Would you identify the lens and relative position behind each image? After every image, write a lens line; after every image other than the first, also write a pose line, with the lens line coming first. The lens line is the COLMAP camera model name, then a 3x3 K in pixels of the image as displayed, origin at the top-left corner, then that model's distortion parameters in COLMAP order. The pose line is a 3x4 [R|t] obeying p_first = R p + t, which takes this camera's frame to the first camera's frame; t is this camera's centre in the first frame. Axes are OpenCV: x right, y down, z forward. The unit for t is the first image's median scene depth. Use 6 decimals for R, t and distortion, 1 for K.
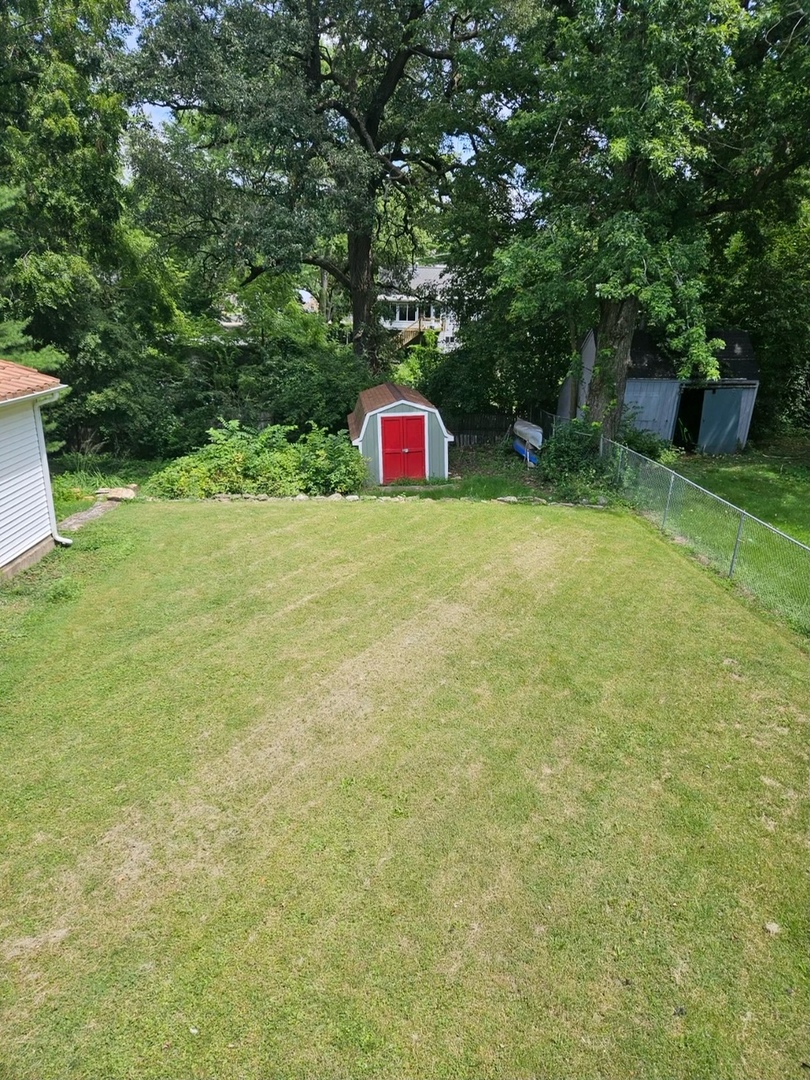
lens RADIAL K [[729.2, 0, 404.0], [0, 729.2, 535.2], [0, 0, 1]] dist [0.078265, -0.068646]
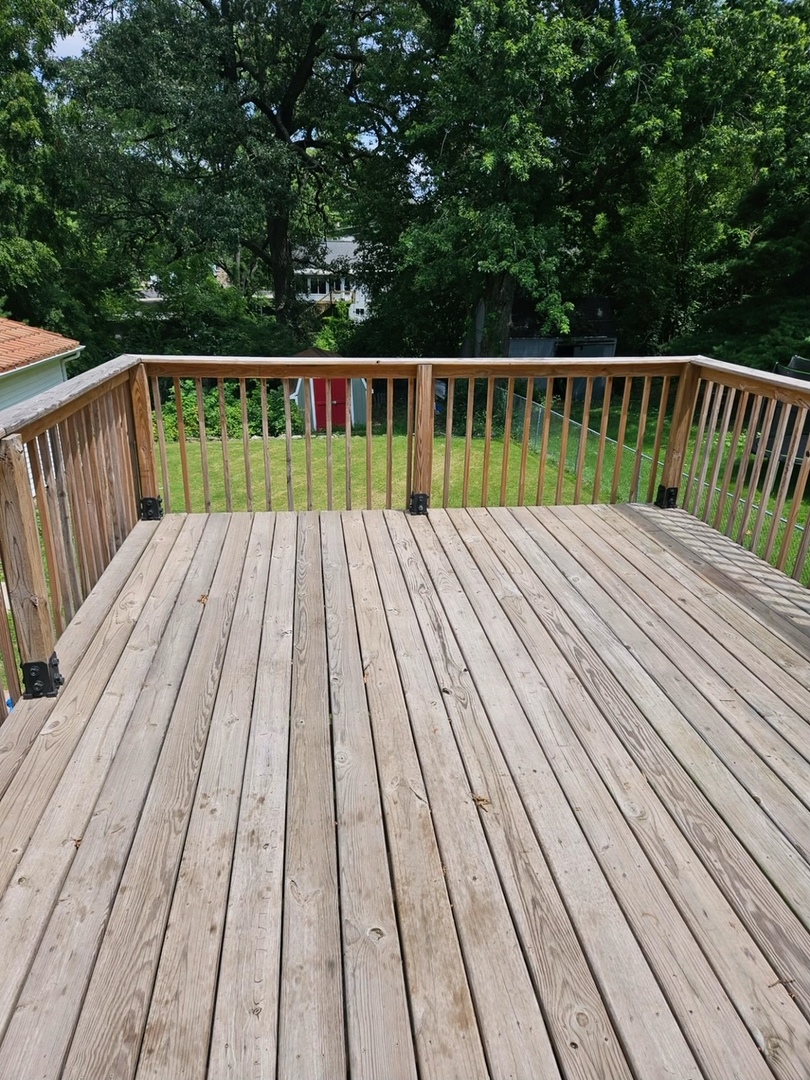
lens RADIAL K [[699.0, 0, 383.9], [0, 699.0, 543.2], [0, 0, 1]] dist [0.067706, -0.056161]
pose [[0.995316, -0.048871, 0.083413, -0.021945], [0.044084, 0.997326, 0.058292, 0.048177], [-0.086039, -0.054342, 0.994809, -0.160061]]
